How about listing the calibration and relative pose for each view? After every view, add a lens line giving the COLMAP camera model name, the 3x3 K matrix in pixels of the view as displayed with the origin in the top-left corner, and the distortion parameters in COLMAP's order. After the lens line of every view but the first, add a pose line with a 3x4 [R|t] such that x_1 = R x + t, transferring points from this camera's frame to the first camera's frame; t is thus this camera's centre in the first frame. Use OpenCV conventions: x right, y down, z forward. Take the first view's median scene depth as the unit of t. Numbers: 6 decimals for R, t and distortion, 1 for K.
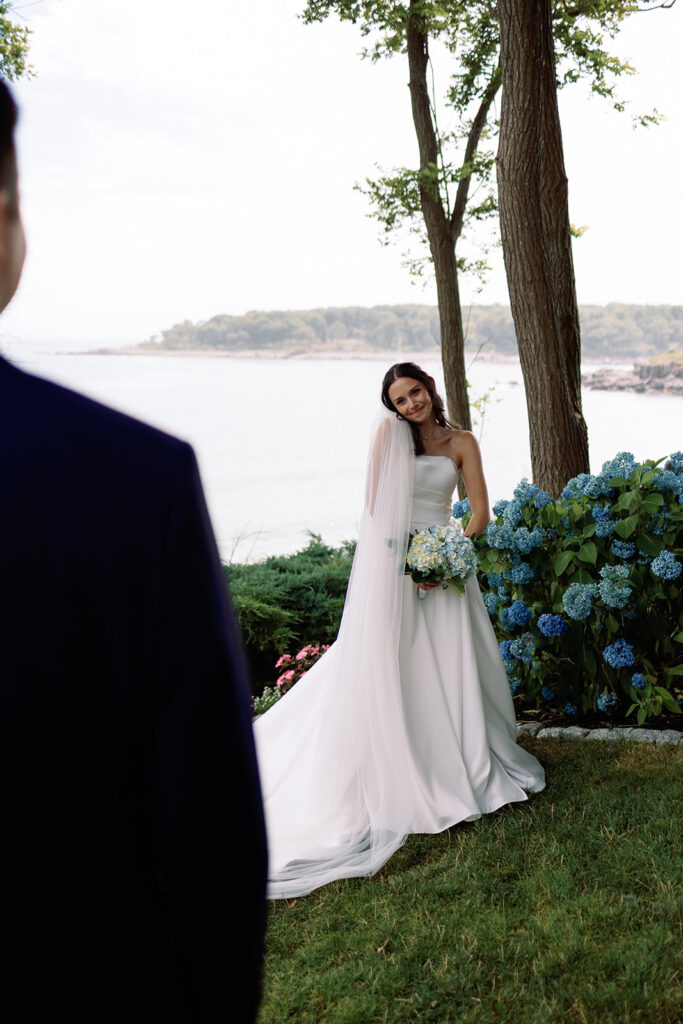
lens RADIAL K [[885.3, 0, 341.3], [0, 885.3, 451.0], [0, 0, 1]] dist [0.006823, 0.003449]
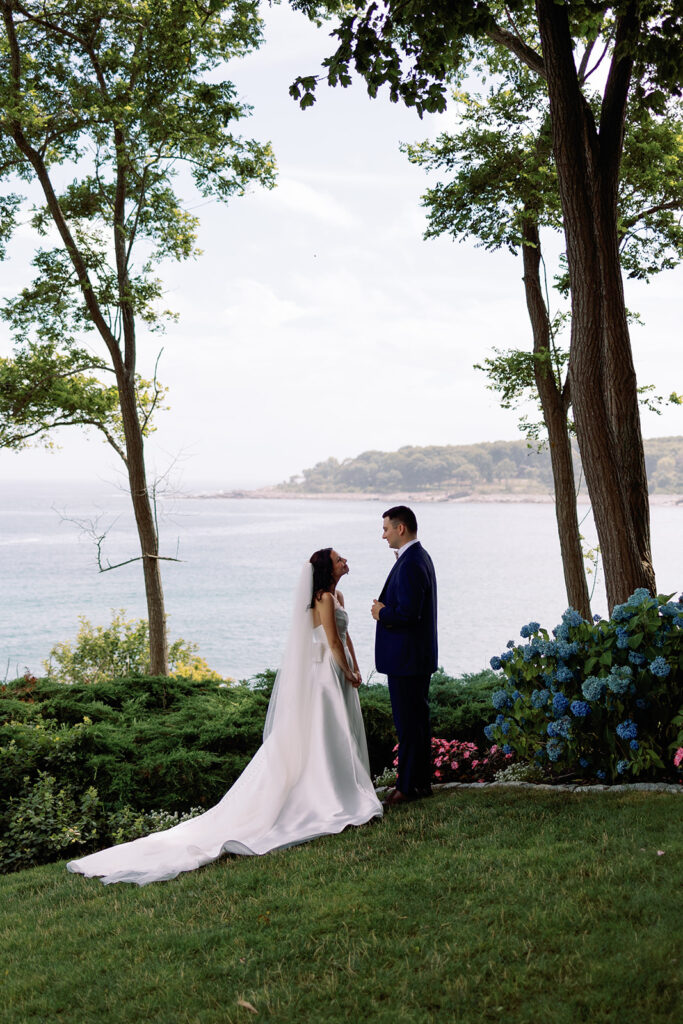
lens RADIAL K [[1043.1, 0, 341.5], [0, 1043.1, 512.0], [0, 0, 1]] dist [0.002780, 0.001427]
pose [[0.987025, 0.001468, -0.160562, 0.060854], [-0.016525, 0.995577, -0.092486, 0.020870], [0.159716, 0.093939, 0.982683, -0.349343]]
